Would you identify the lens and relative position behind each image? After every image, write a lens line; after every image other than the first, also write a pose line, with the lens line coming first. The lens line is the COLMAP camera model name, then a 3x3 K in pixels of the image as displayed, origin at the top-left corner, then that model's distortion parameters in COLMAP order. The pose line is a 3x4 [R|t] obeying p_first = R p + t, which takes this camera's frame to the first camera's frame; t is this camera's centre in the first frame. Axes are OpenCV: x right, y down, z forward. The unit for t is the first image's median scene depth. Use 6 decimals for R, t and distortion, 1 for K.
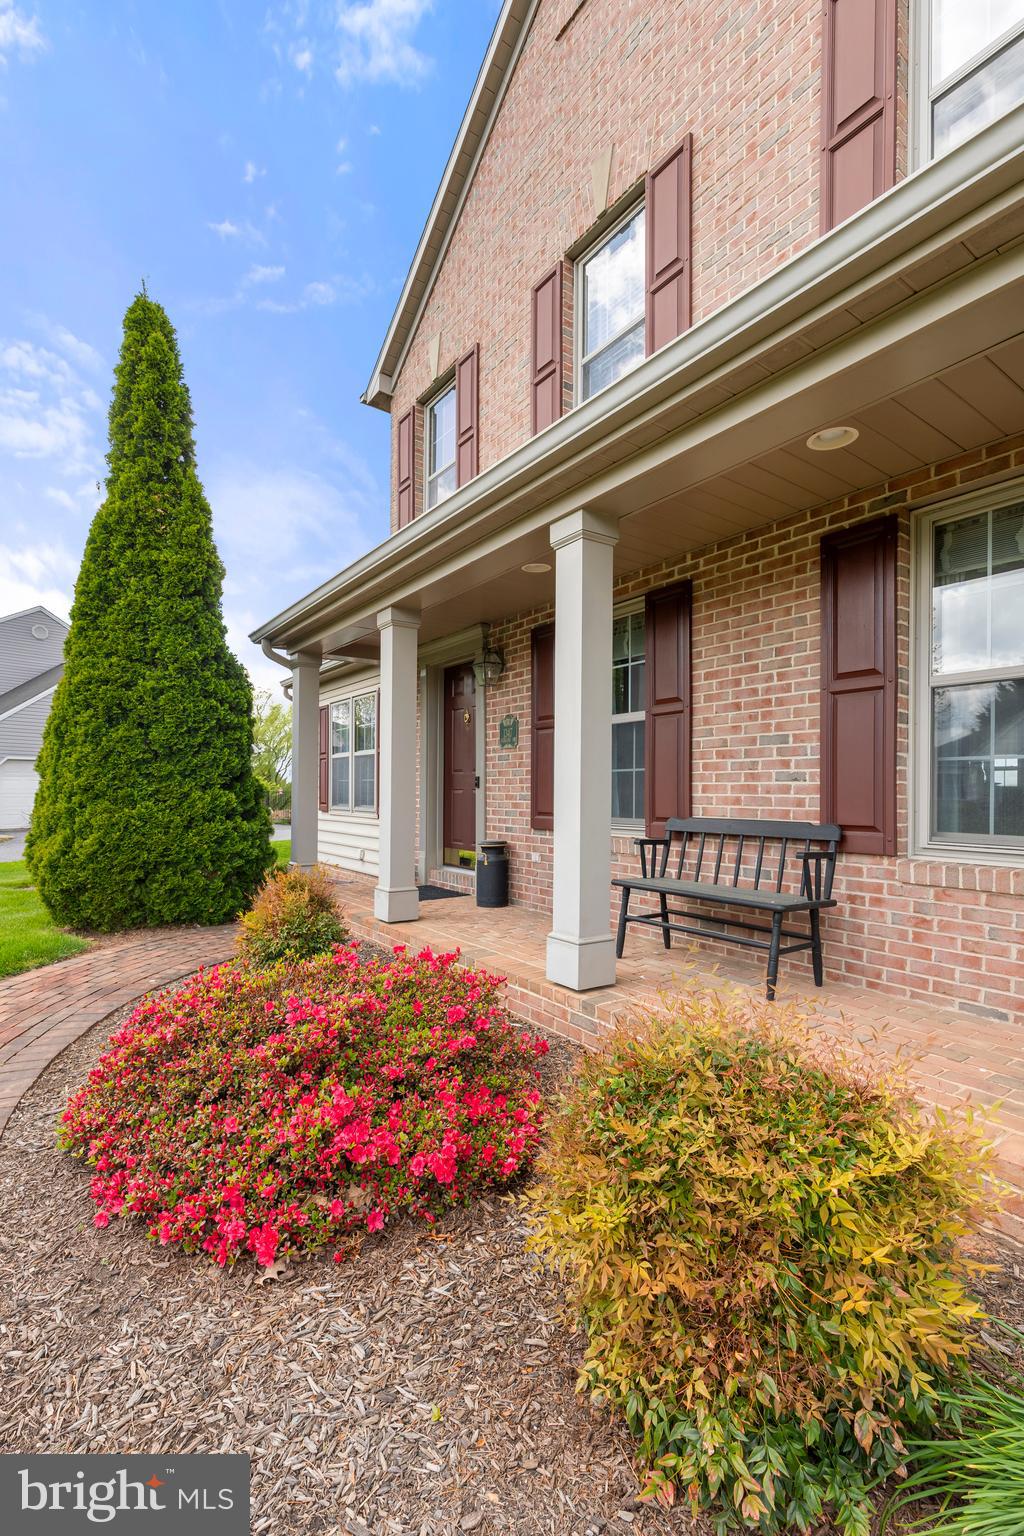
lens RADIAL K [[697.1, 0, 519.8], [0, 697.1, 792.2], [0, 0, 1]] dist [-0.002641, -0.000361]
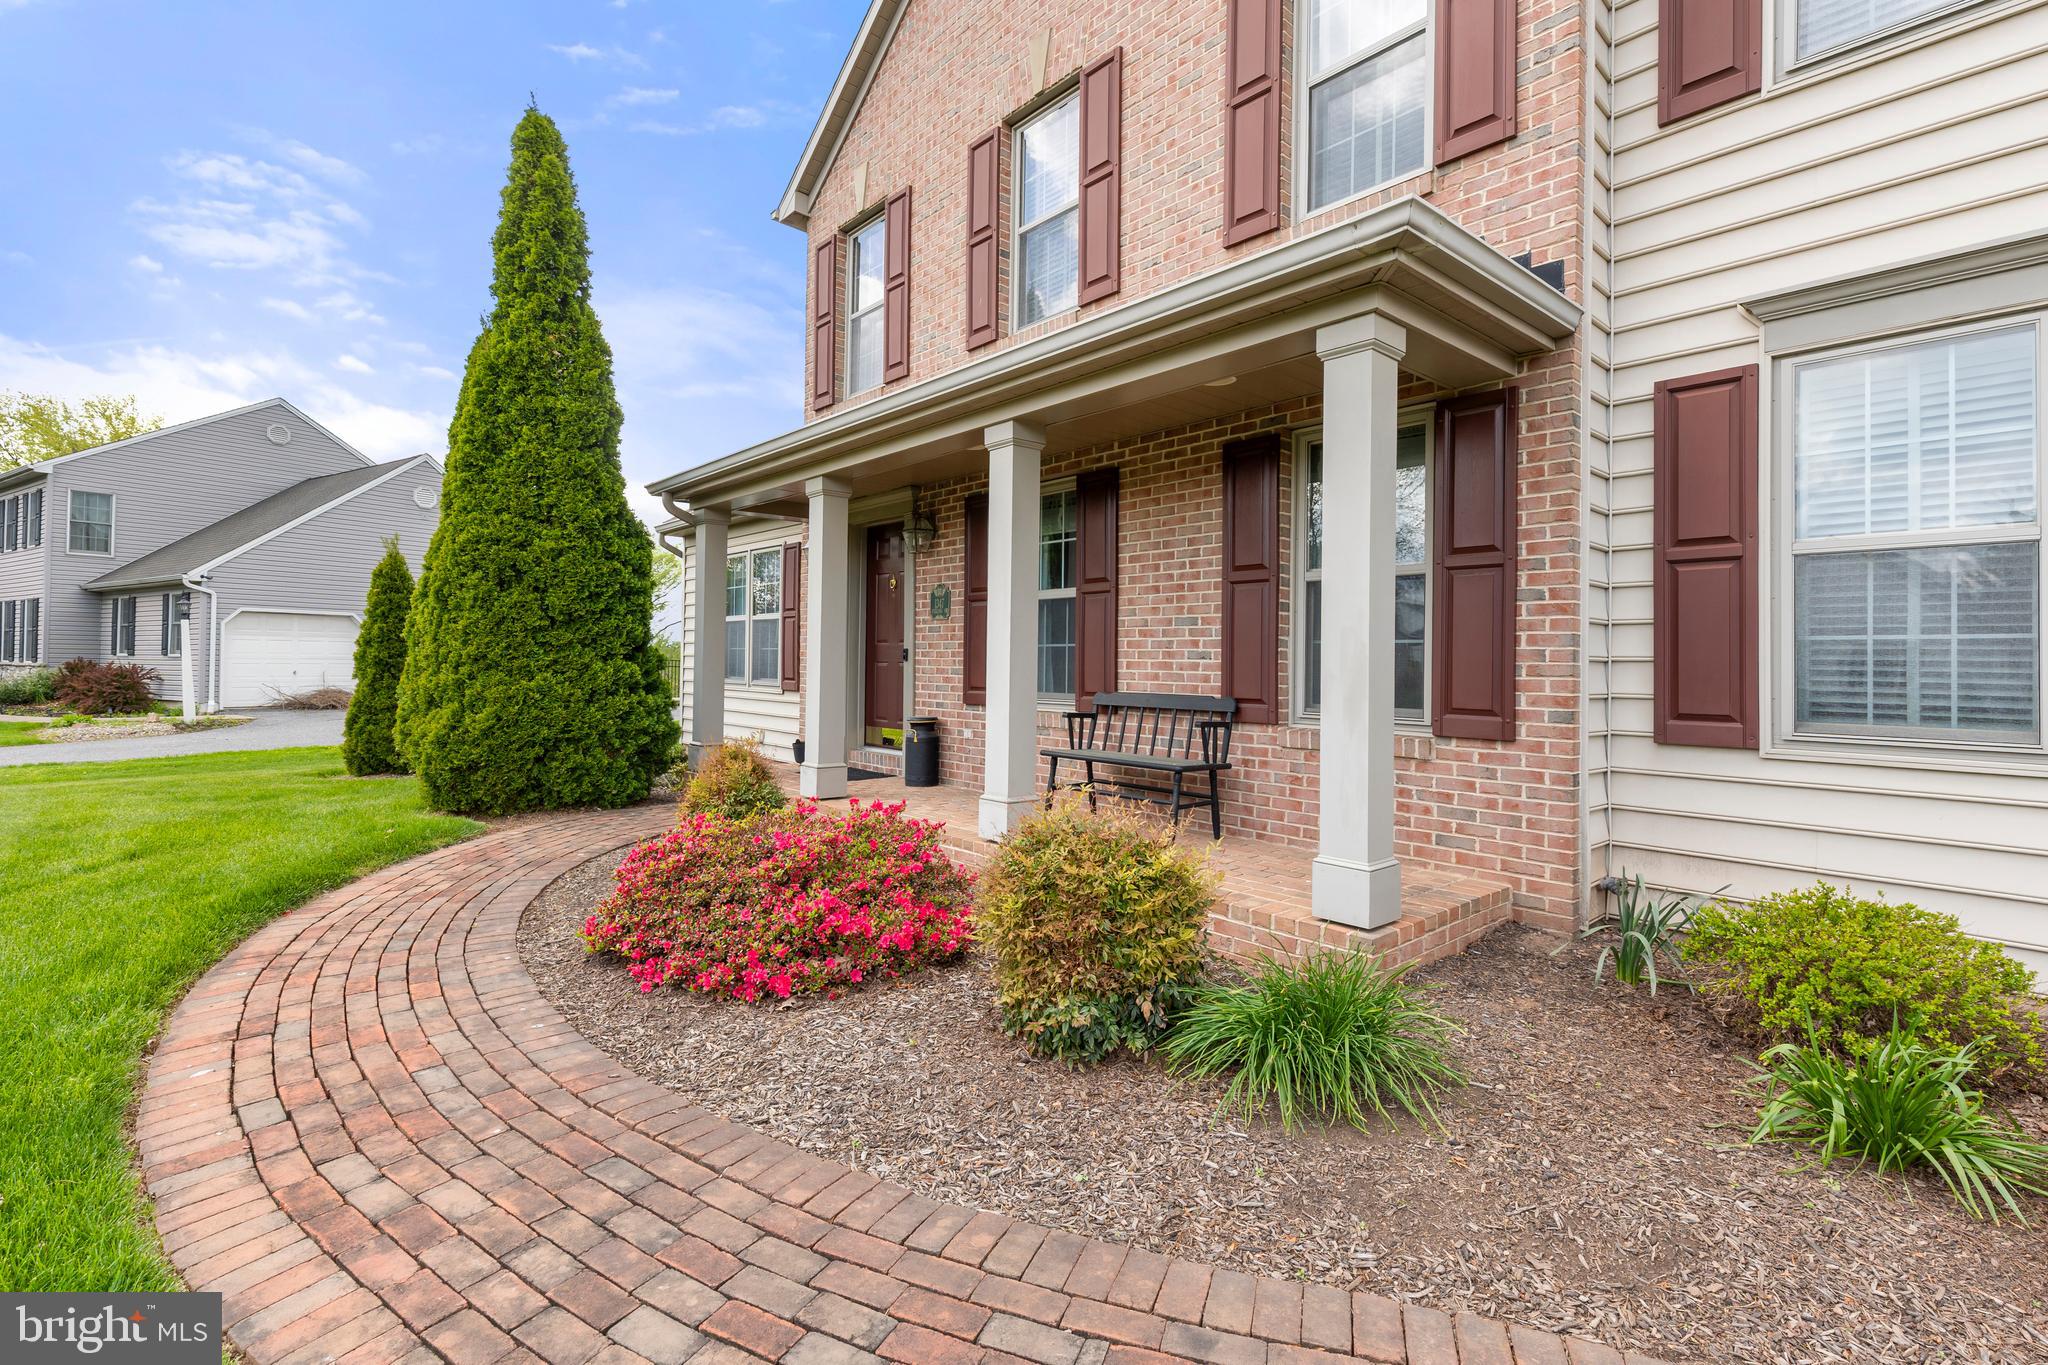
lens RADIAL K [[974.9, 0, 1019.2], [0, 974.9, 651.3], [0, 0, 1]] dist [-0.025382, 0.000105]
pose [[0.996785, 0.007851, 0.079743, -0.015056], [-0.007031, 0.999920, -0.010559, -0.006778], [-0.079820, 0.009965, 0.996760, -0.357520]]
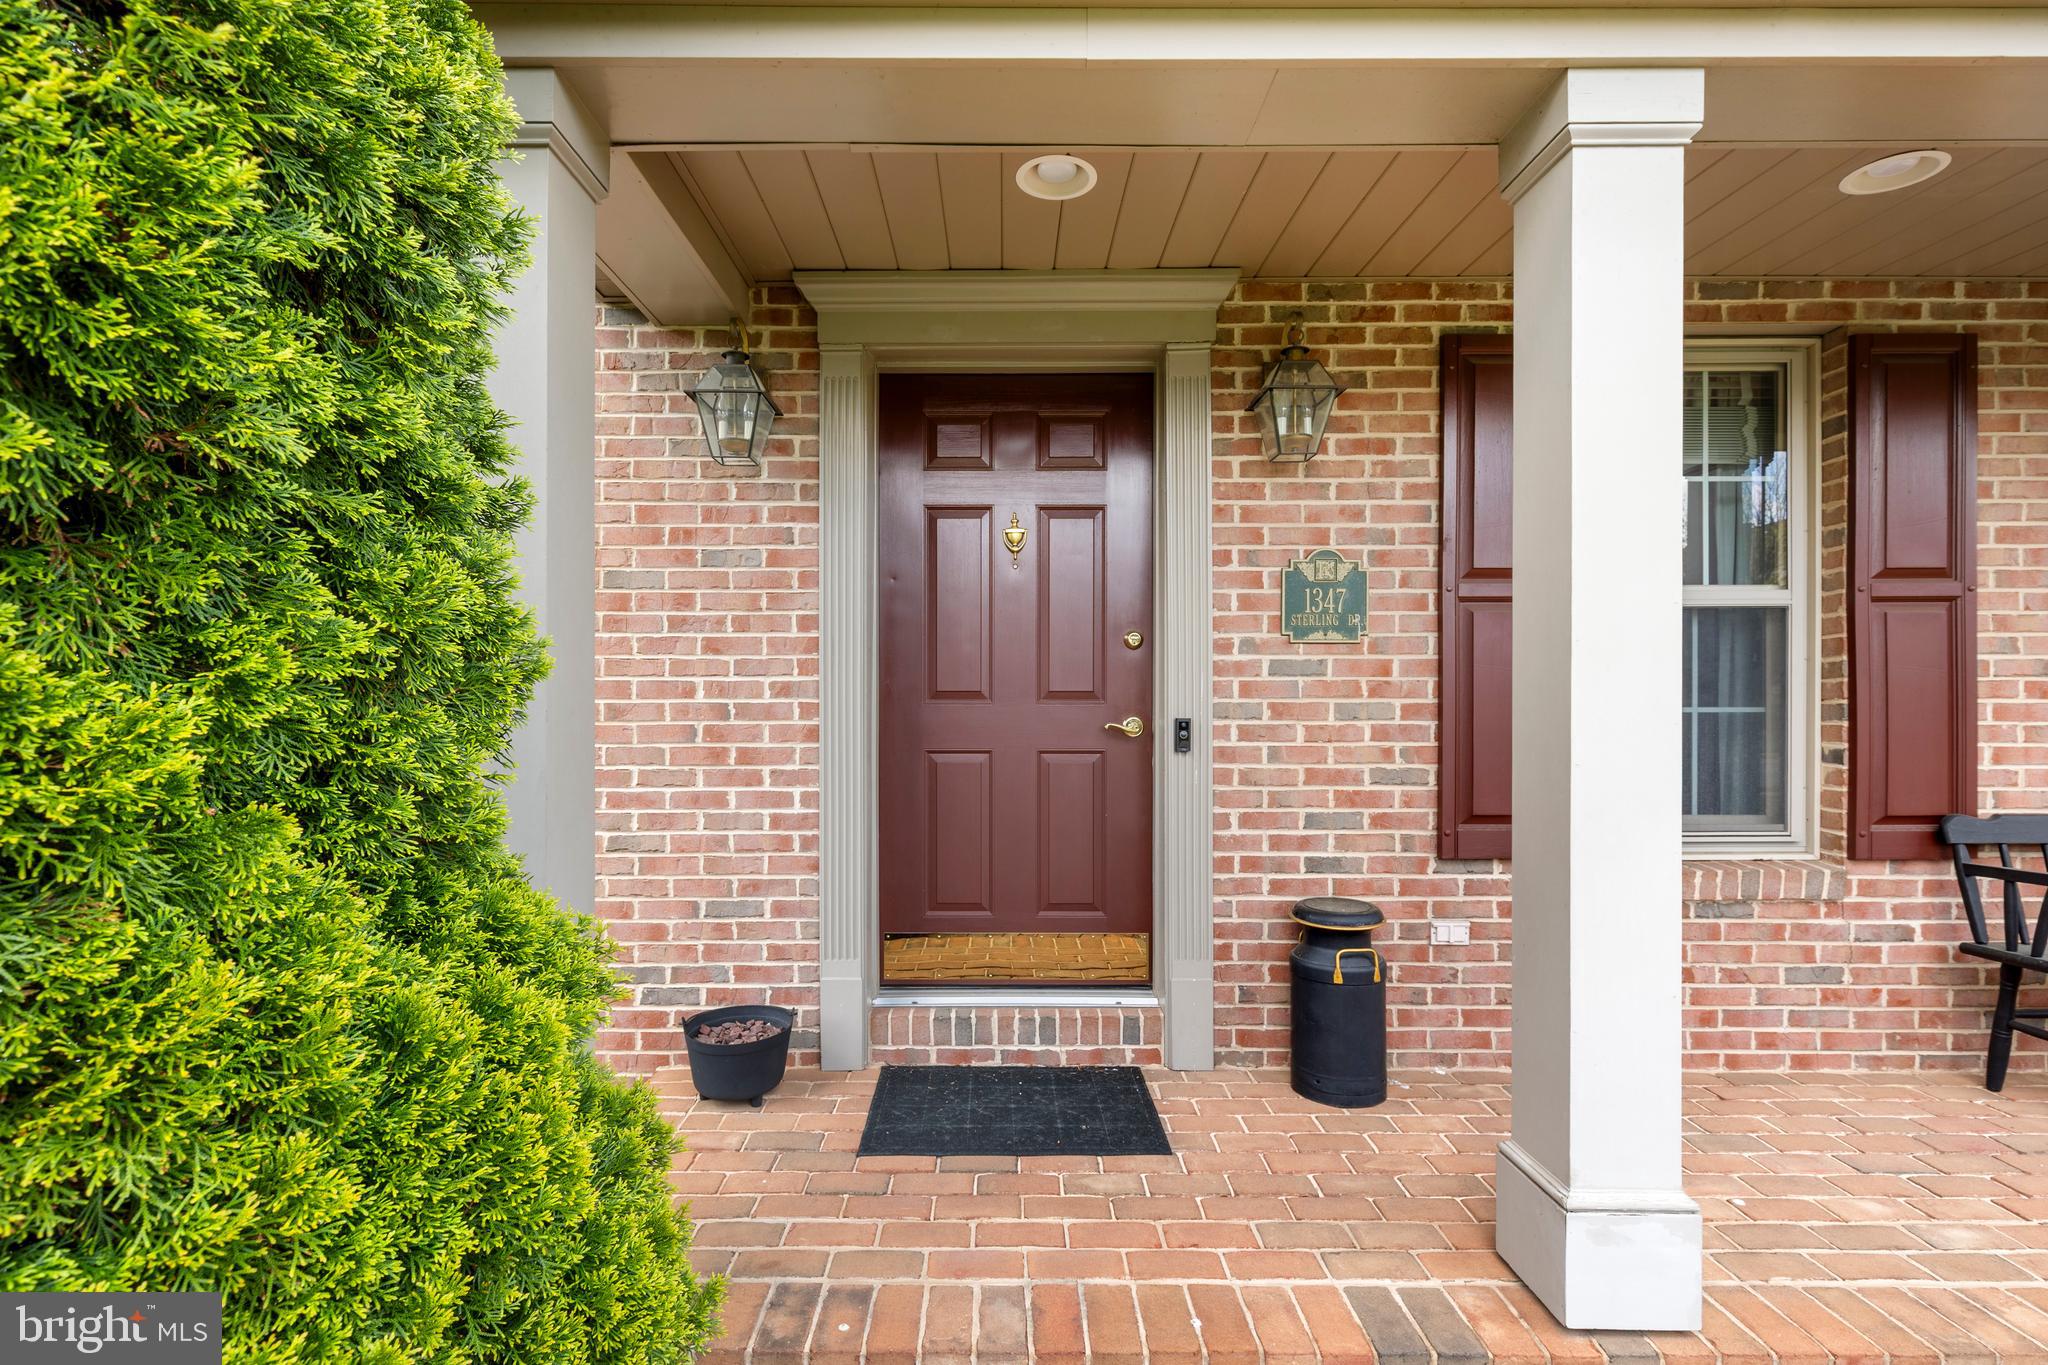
lens RADIAL K [[977.6, 0, 1018.2], [0, 977.6, 706.9], [0, 0, 1]] dist [0.002529, 0.000273]
pose [[0.579592, -0.008600, 0.814861, -0.562001], [0.002140, 0.999957, 0.009032, -0.036904], [-0.814904, -0.003491, 0.579585, 0.893123]]
